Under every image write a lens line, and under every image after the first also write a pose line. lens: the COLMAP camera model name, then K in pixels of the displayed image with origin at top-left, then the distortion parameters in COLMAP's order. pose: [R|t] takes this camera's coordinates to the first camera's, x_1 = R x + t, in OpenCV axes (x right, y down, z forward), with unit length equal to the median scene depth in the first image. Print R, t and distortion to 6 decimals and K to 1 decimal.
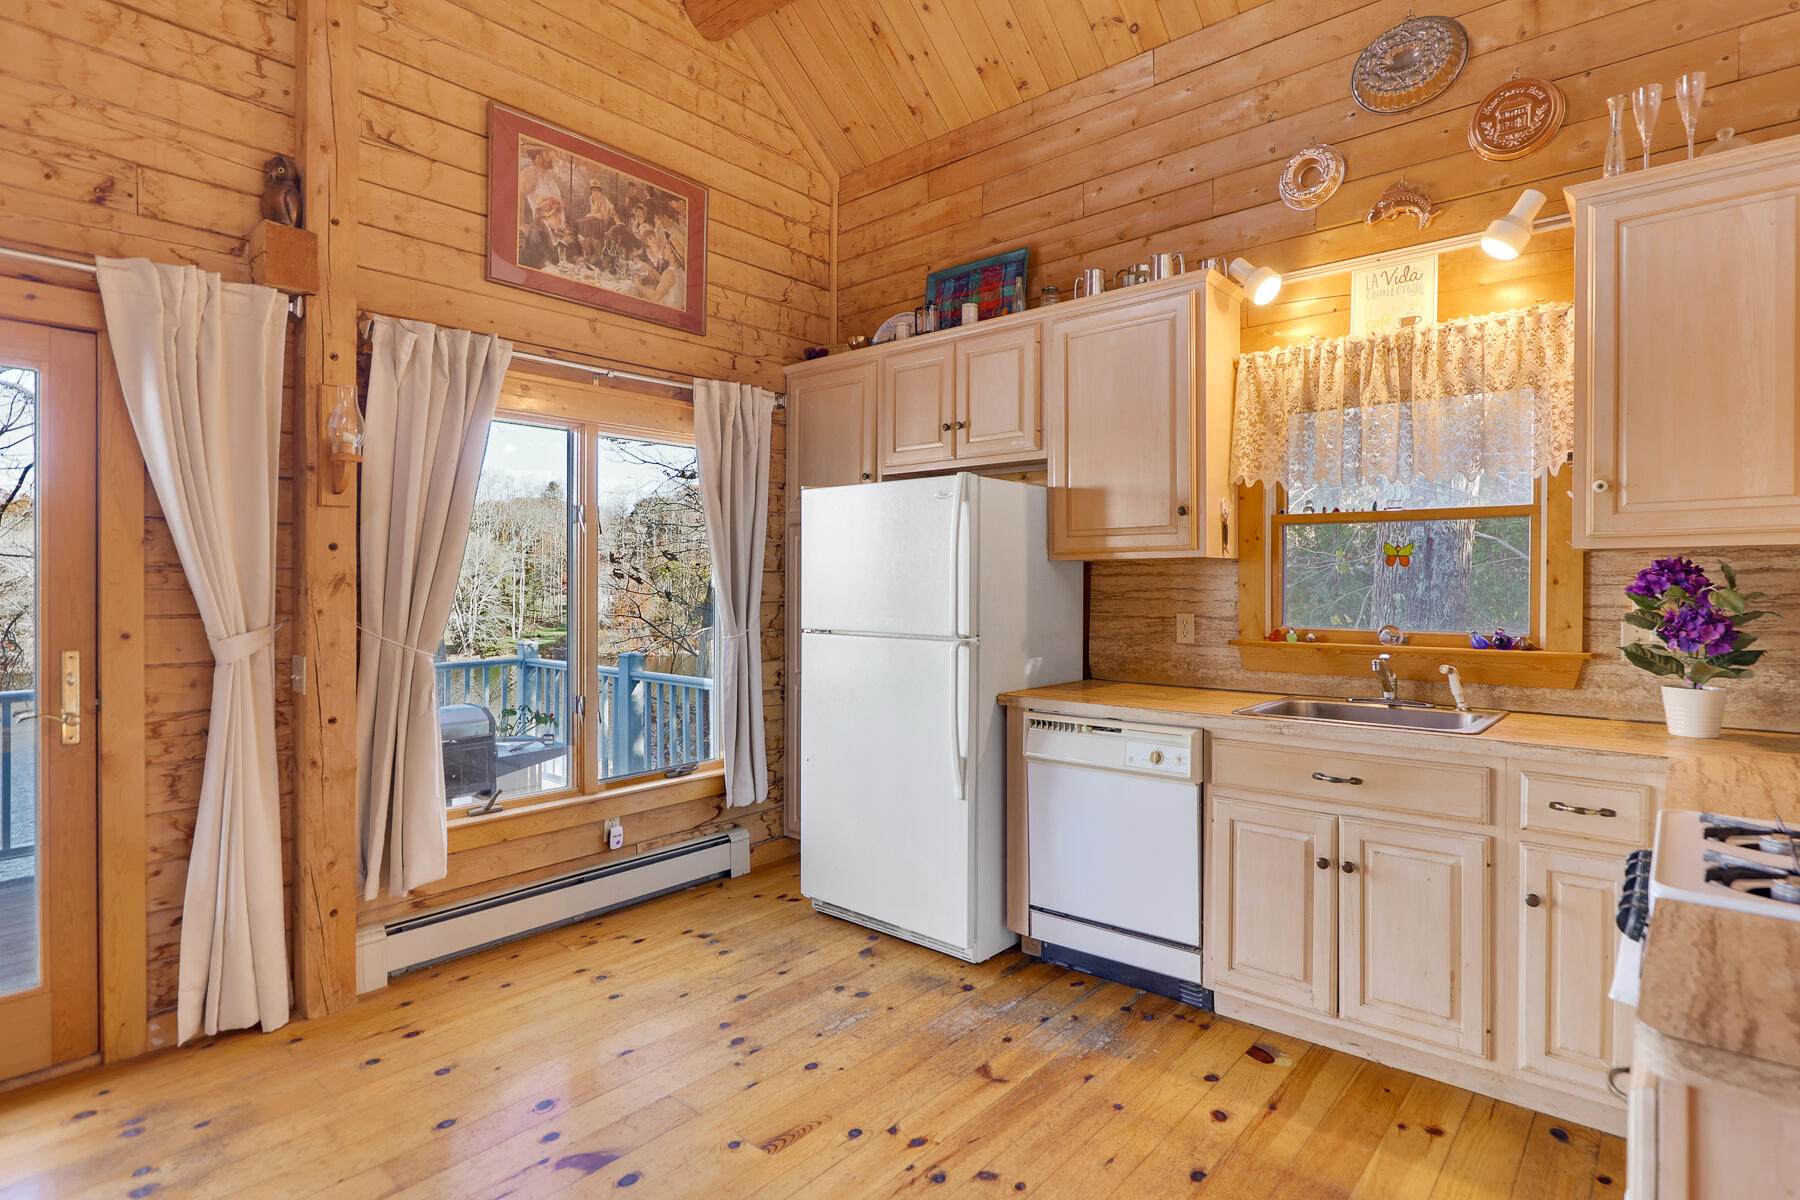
lens RADIAL K [[916.9, 0, 909.9], [0, 916.9, 590.6], [0, 0, 1]] dist [-0.002281, -0.001535]
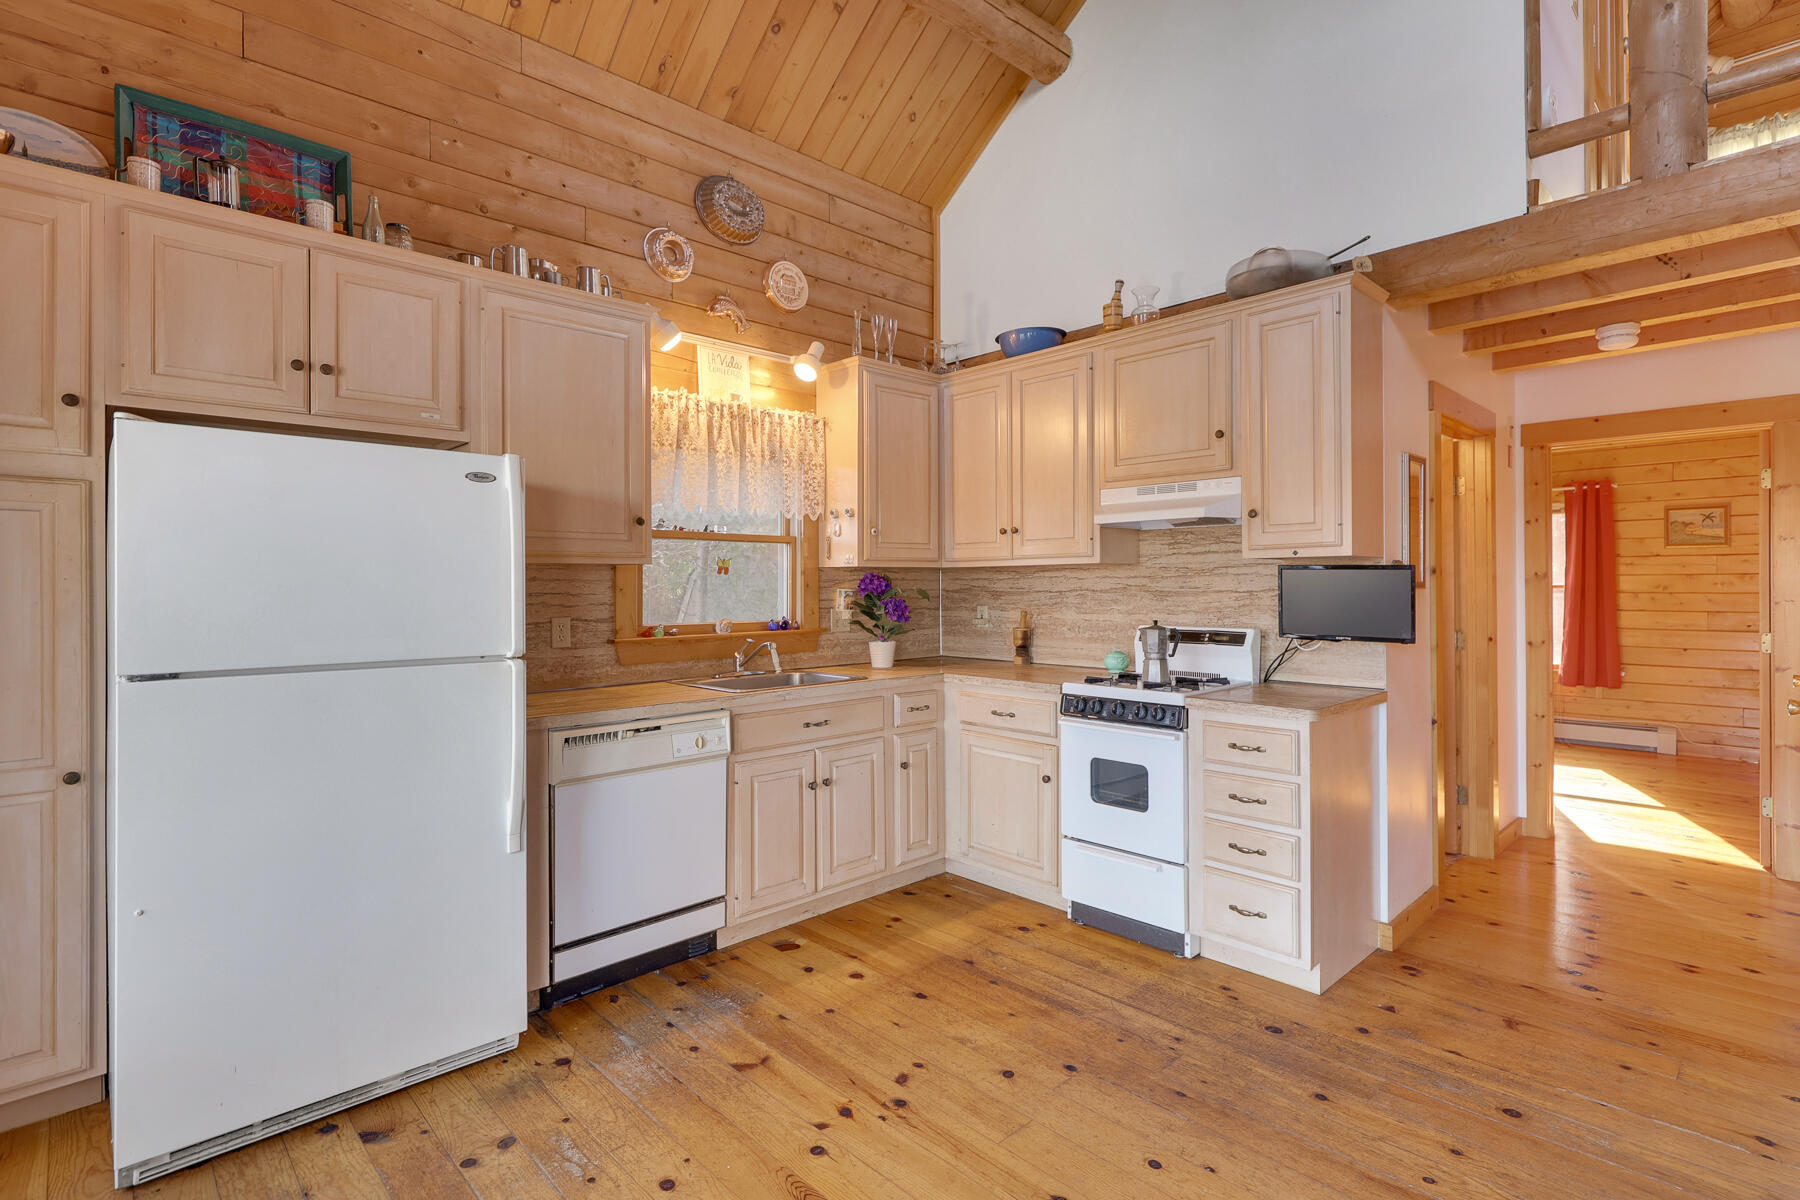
lens RADIAL K [[845.5, 0, 954.2], [0, 845.5, 586.6], [0, 0, 1]] dist [-0.002706, -0.000235]
pose [[0.082825, -0.002295, 0.996561, -0.721010], [0.013999, 0.999901, 0.001139, -0.005541], [-0.996466, 0.013856, 0.082849, 0.590707]]
